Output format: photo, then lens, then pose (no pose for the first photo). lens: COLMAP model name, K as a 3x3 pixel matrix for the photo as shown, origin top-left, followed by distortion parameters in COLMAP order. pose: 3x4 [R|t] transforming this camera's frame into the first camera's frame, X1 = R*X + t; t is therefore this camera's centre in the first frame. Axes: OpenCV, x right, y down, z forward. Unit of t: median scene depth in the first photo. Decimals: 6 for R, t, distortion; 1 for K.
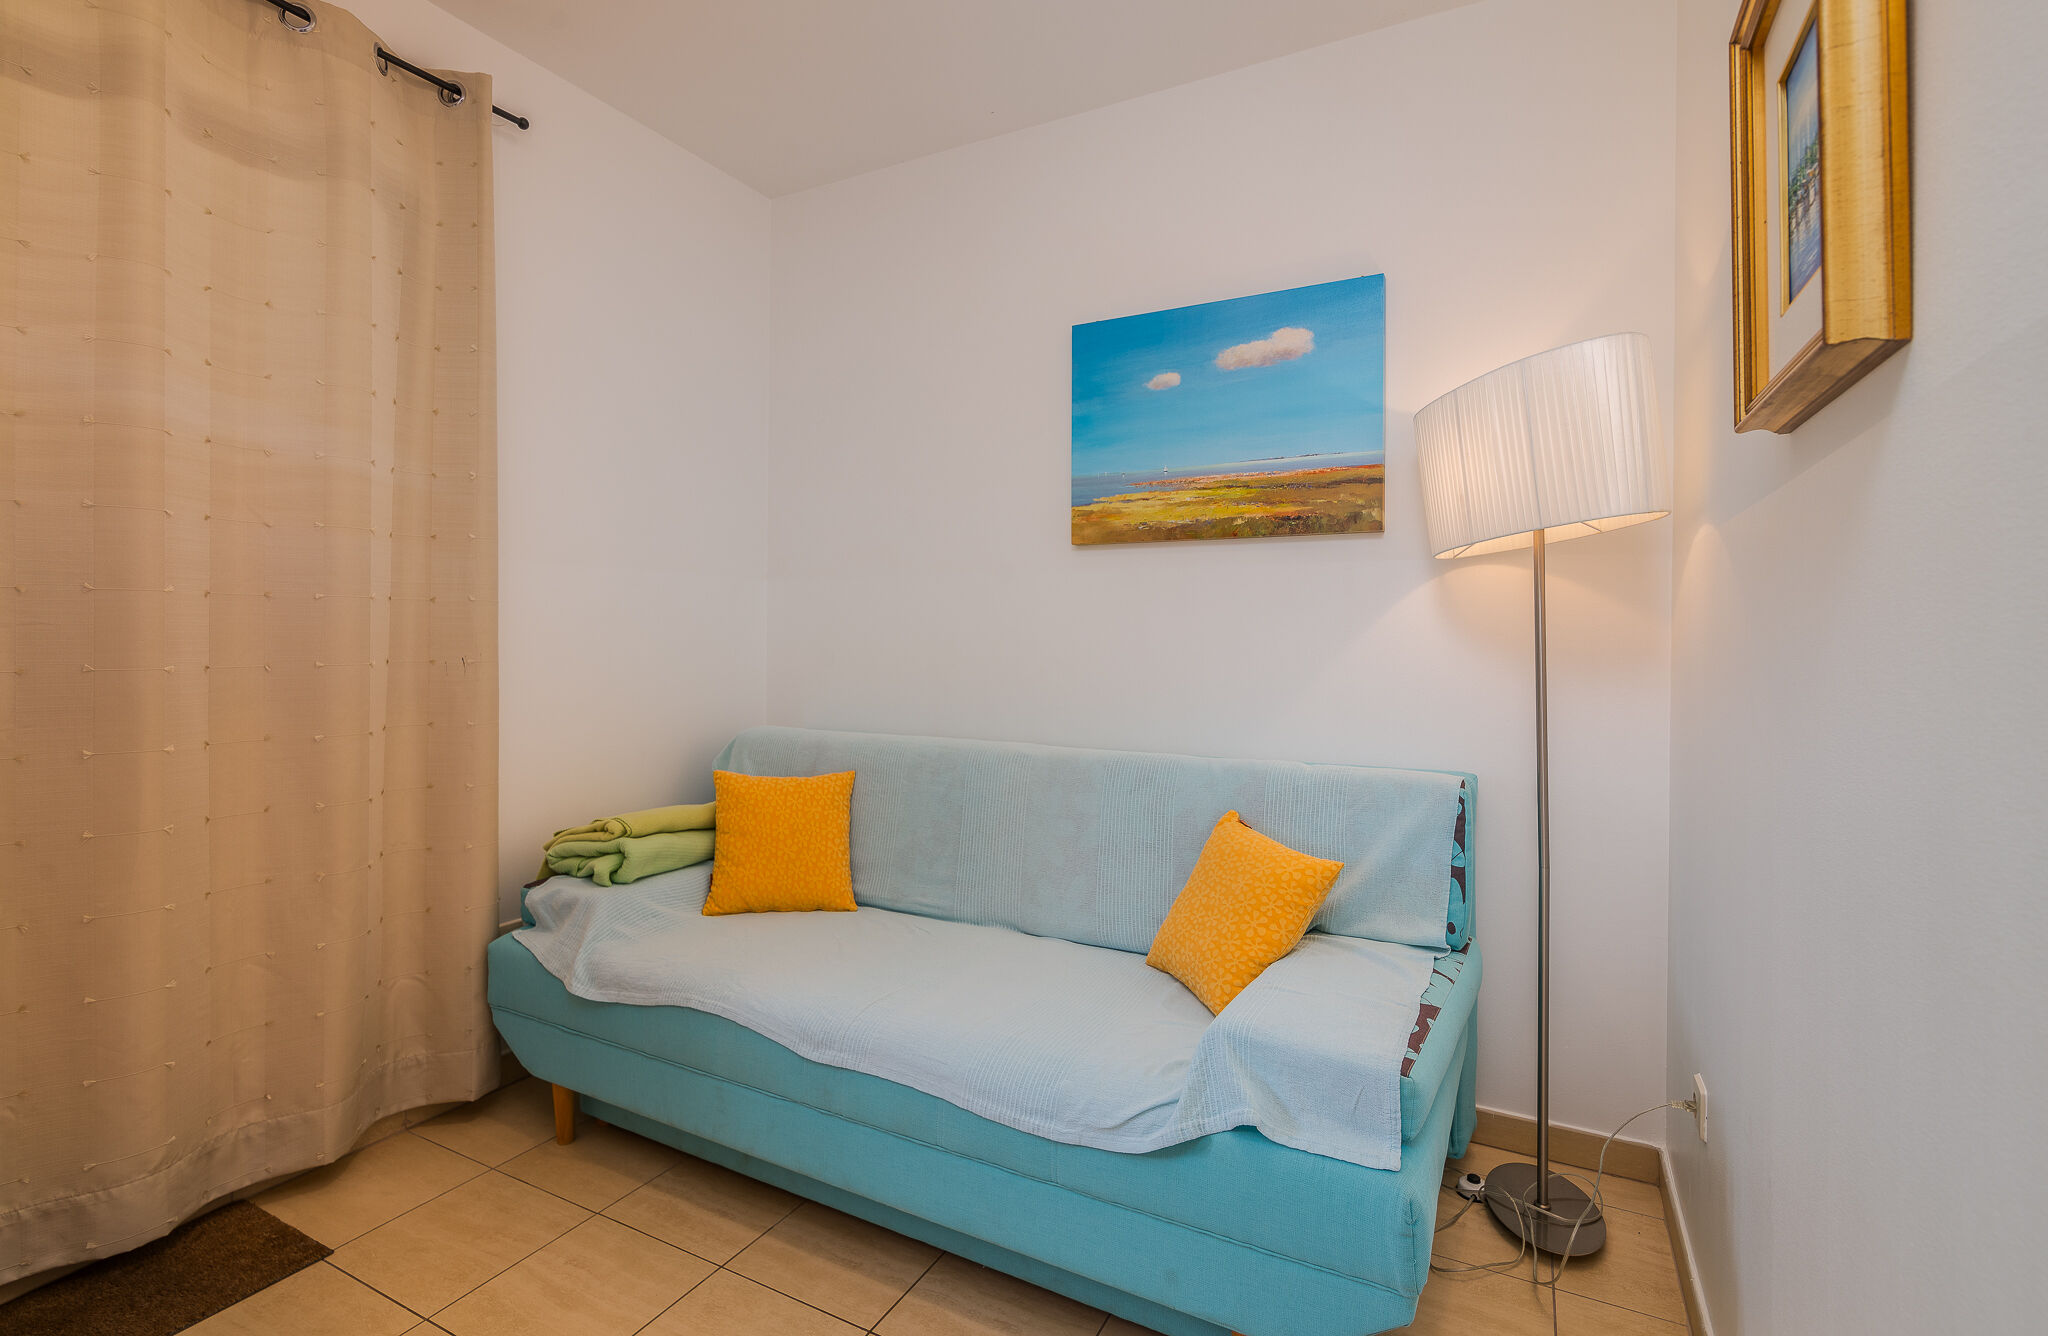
lens RADIAL K [[964.5, 0, 1054.7], [0, 964.5, 632.9], [0, 0, 1]] dist [-0.000645, -0.002373]
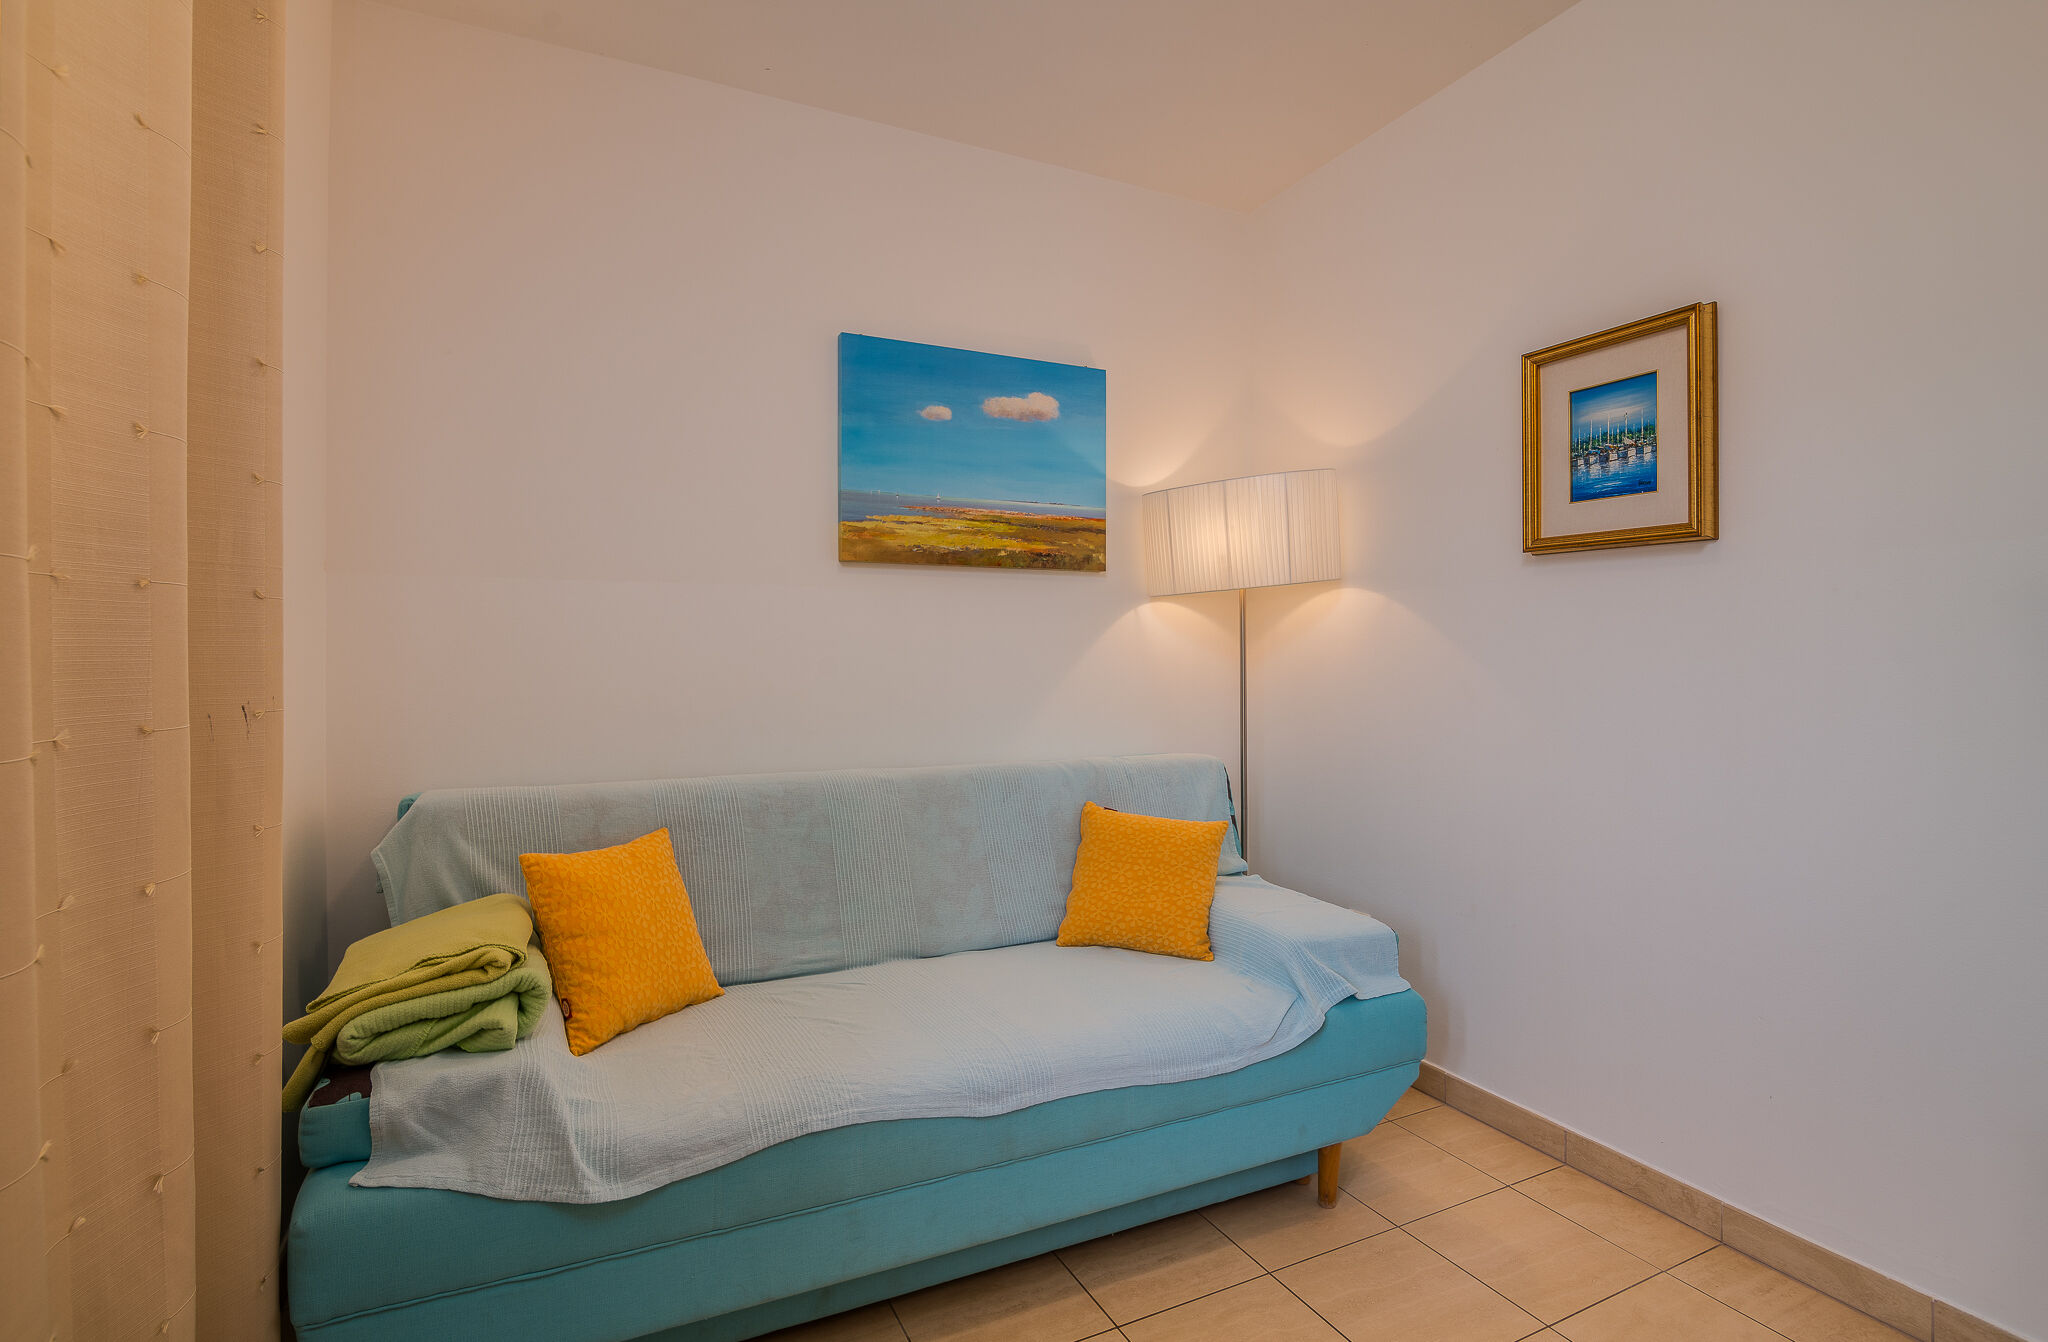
lens RADIAL K [[964.5, 0, 1039.6], [0, 964.5, 652.1], [0, 0, 1]] dist [-0.000645, -0.002373]
pose [[0.588263, -0.006963, 0.808640, -0.713894], [-0.001398, 0.999953, 0.009627, -0.010653], [-0.808669, -0.006794, 0.588225, 0.303940]]
